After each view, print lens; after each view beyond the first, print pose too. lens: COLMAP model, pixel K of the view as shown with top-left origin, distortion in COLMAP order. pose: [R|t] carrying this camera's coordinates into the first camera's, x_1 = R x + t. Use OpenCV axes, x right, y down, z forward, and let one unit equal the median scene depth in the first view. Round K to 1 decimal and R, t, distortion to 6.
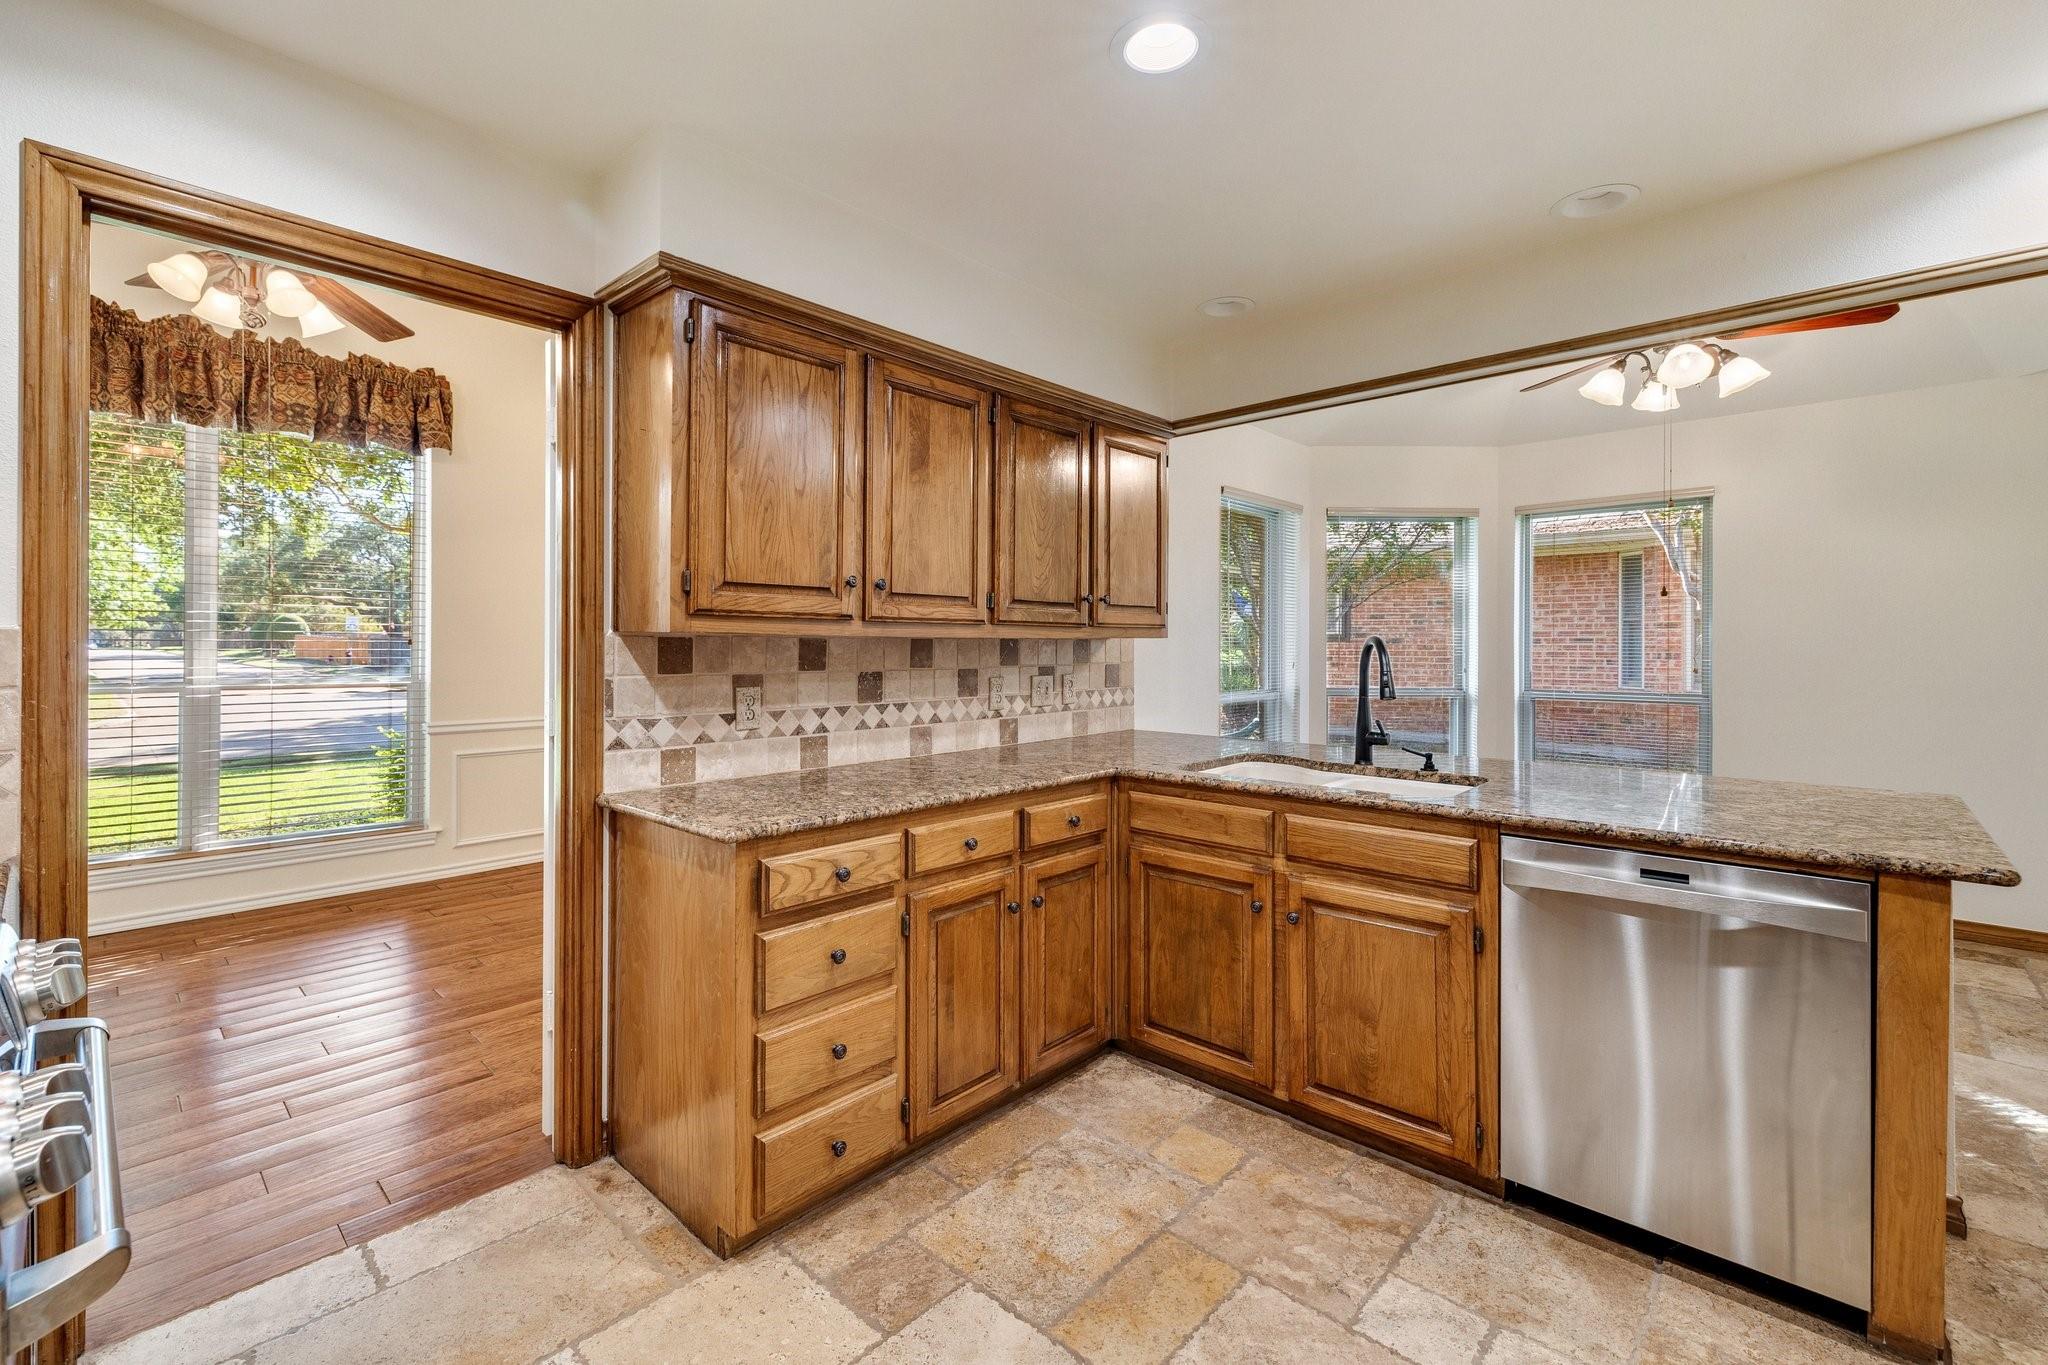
lens RADIAL K [[912.4, 0, 988.6], [0, 912.4, 655.7], [0, 0, 1]] dist [0.001079, 0.000105]
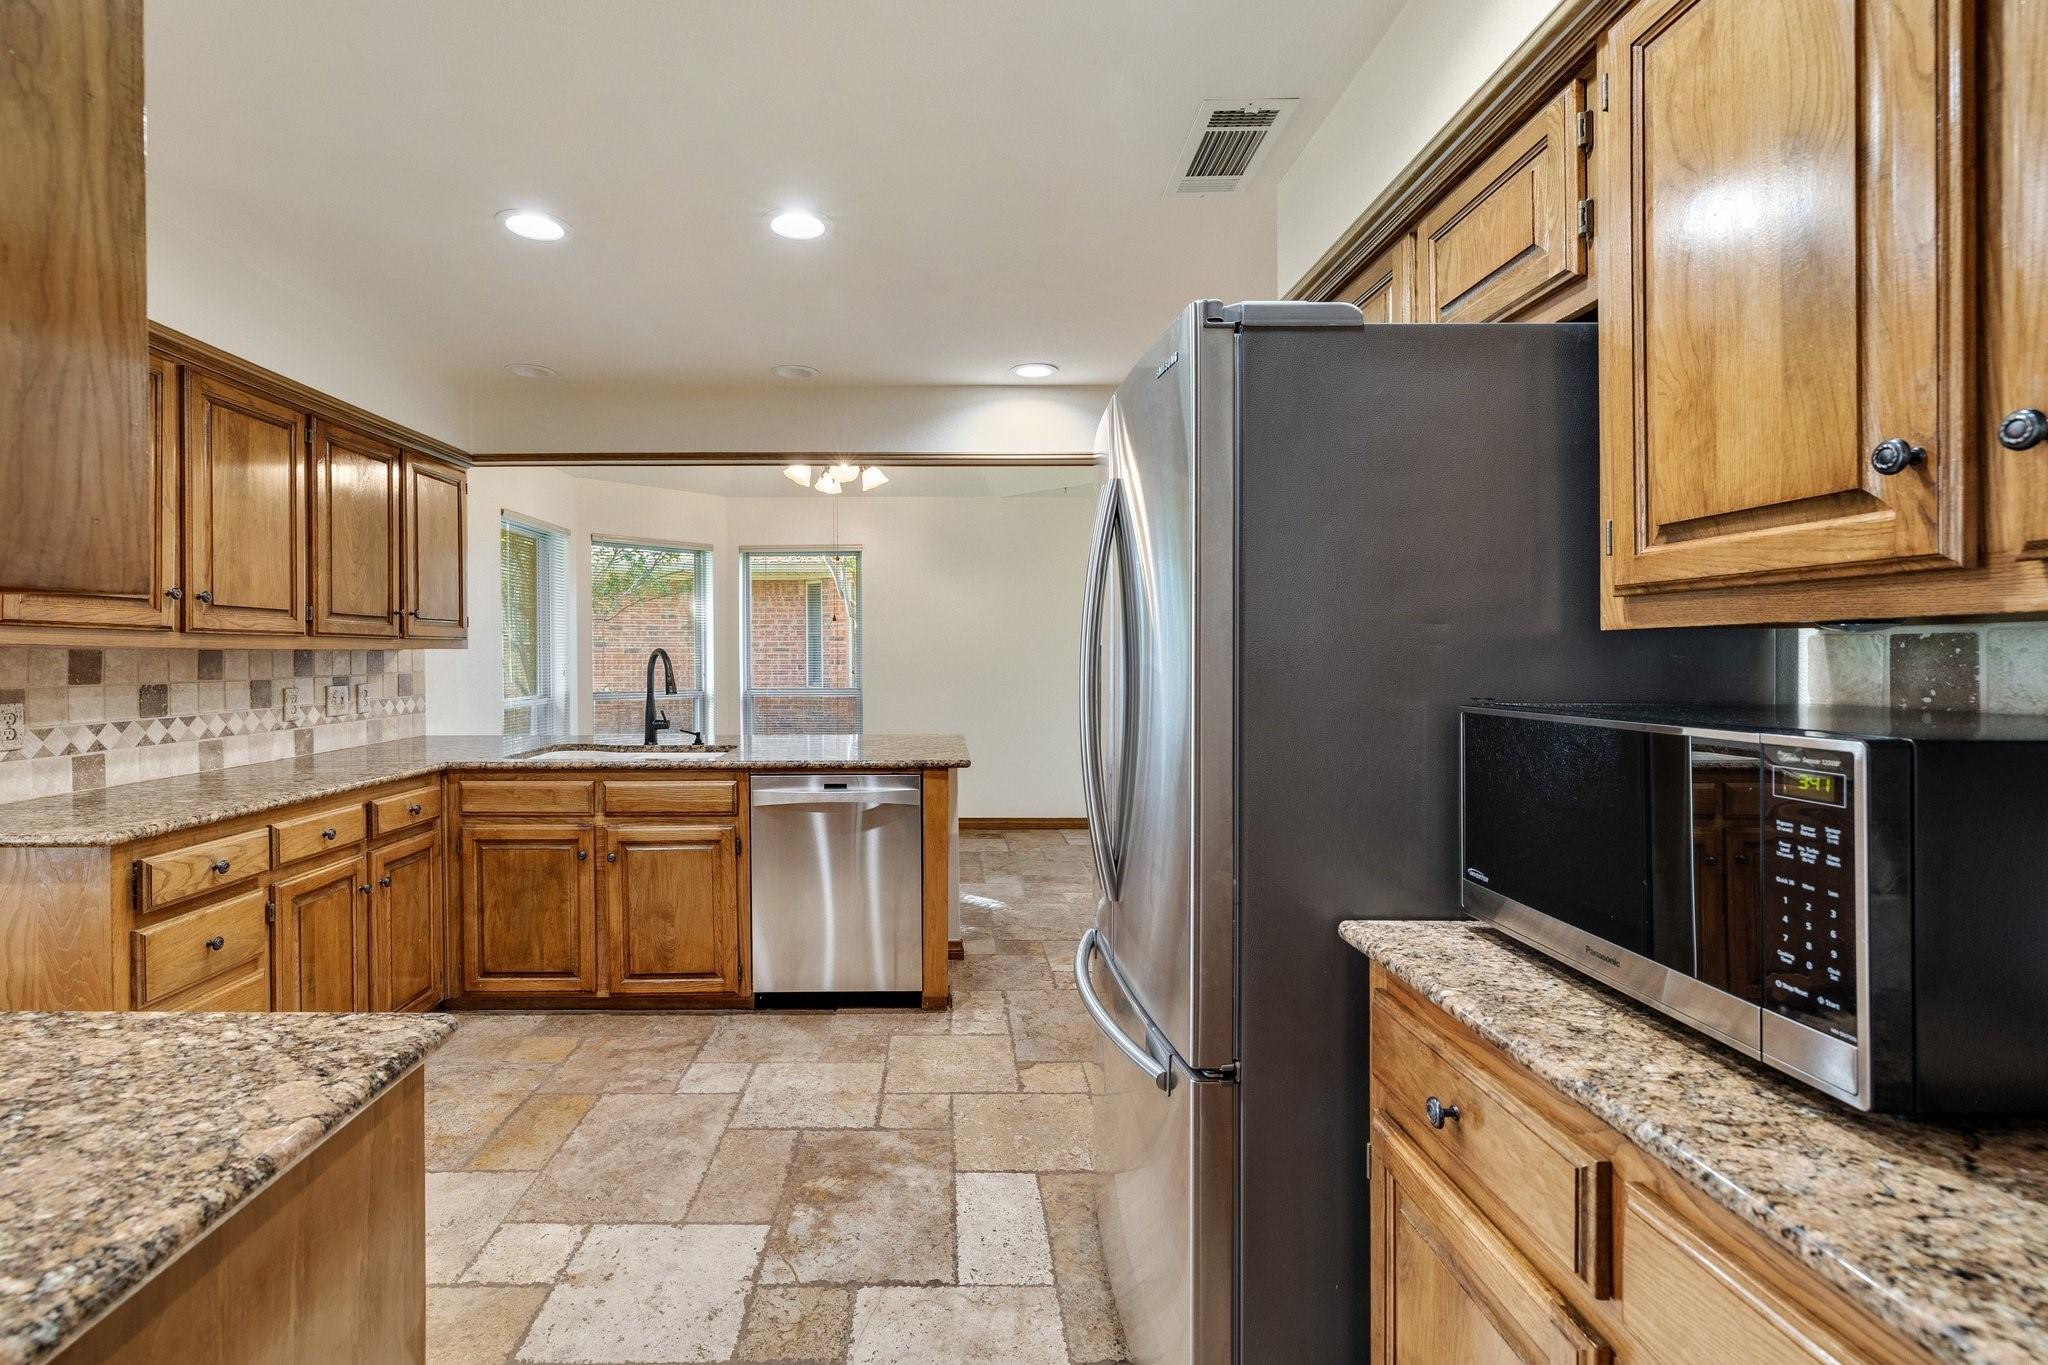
lens RADIAL K [[912.4, 0, 988.6], [0, 912.4, 655.7], [0, 0, 1]] dist [0.001079, 0.000105]
pose [[0.694499, -0.003736, 0.719484, -0.229635], [0.011076, 0.999924, -0.005499, 0.002595], [-0.719408, 0.011788, 0.694487, -0.313911]]
